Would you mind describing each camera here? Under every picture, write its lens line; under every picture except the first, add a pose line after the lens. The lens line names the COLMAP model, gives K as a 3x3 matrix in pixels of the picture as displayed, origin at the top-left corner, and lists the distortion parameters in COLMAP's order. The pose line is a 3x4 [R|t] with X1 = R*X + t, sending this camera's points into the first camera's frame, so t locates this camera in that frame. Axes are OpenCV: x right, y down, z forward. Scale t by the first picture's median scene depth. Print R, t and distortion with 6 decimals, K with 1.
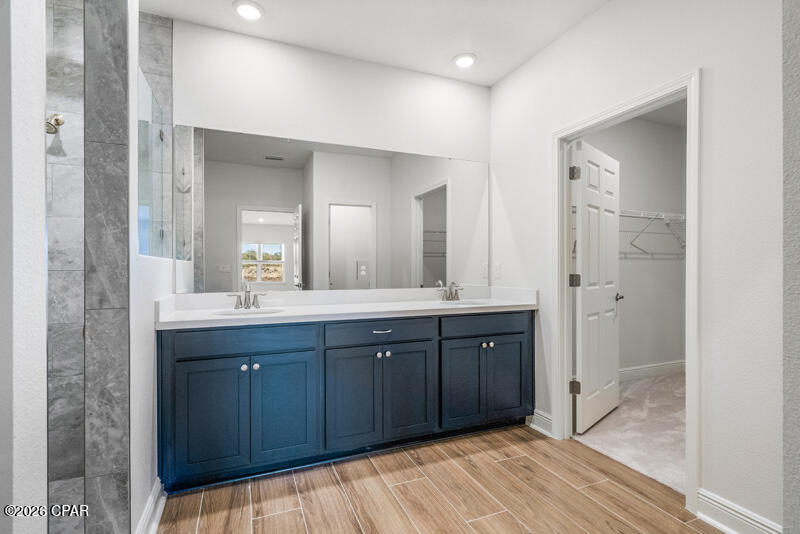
lens RADIAL K [[395.1, 0, 399.5], [0, 395.1, 268.1], [0, 0, 1]] dist [0.005296, 0.000050]
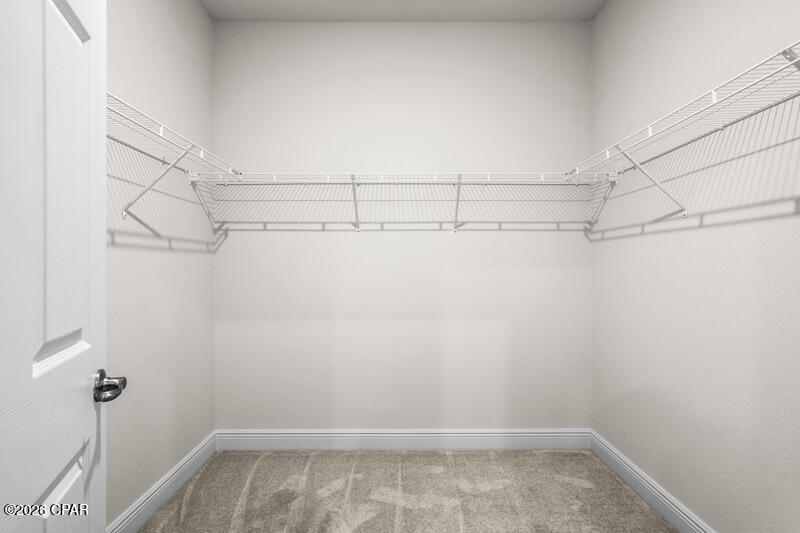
lens RADIAL K [[406.1, 0, 398.9], [0, 406.1, 266.9], [0, 0, 1]] dist [0.003188, 0.000090]
pose [[0.388235, 0.000976, 0.921560, 0.387152], [-0.001506, 0.999999, -0.000425, -0.003418], [-0.921559, -0.001223, 0.388236, 0.727843]]
